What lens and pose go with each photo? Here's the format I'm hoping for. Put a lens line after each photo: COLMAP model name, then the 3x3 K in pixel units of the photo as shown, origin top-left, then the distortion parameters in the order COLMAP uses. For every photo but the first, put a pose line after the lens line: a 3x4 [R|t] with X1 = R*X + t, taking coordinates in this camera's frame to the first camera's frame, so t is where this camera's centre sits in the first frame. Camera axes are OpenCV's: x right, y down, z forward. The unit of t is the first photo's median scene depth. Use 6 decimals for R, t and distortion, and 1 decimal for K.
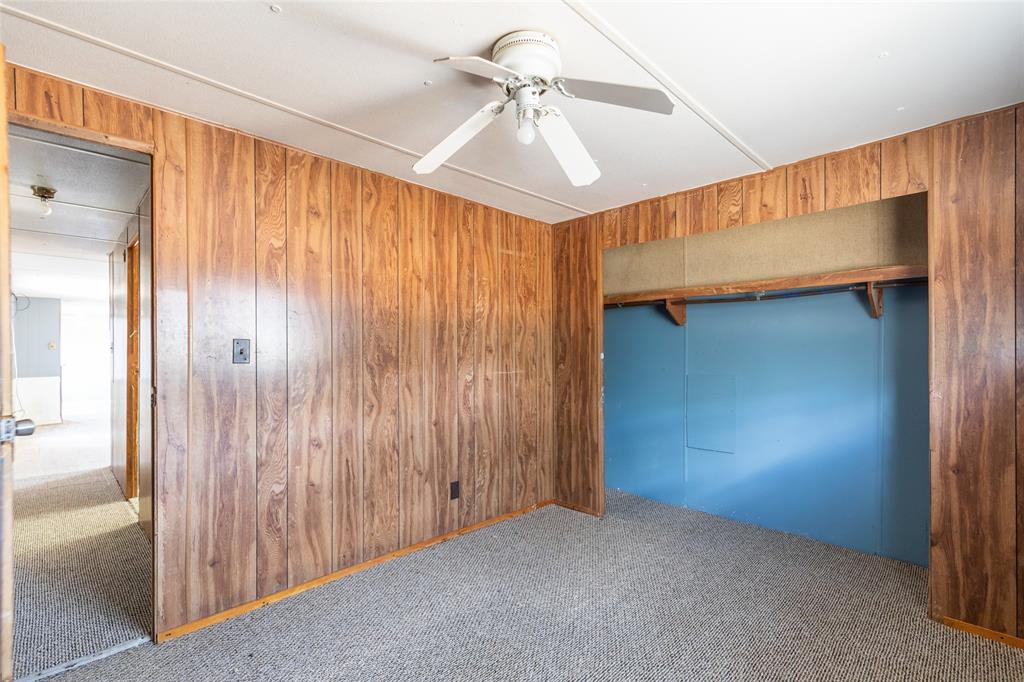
lens RADIAL K [[464.8, 0, 515.3], [0, 464.8, 350.3], [0, 0, 1]] dist [0.011521, -0.000406]
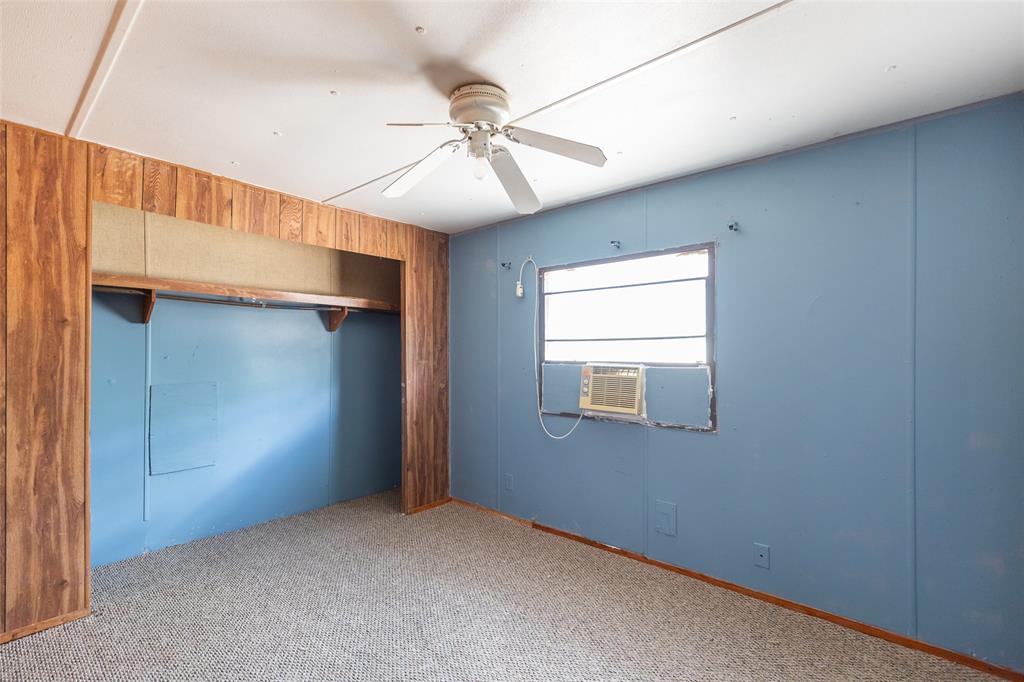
lens RADIAL K [[464.8, 0, 515.6], [0, 464.8, 344.4], [0, 0, 1]] dist [0.011521, -0.000406]
pose [[-0.074146, 0.017325, 0.997097, -0.606598], [-0.007380, 0.999812, -0.017921, -0.010488], [-0.997220, -0.008687, -0.074004, 0.544330]]
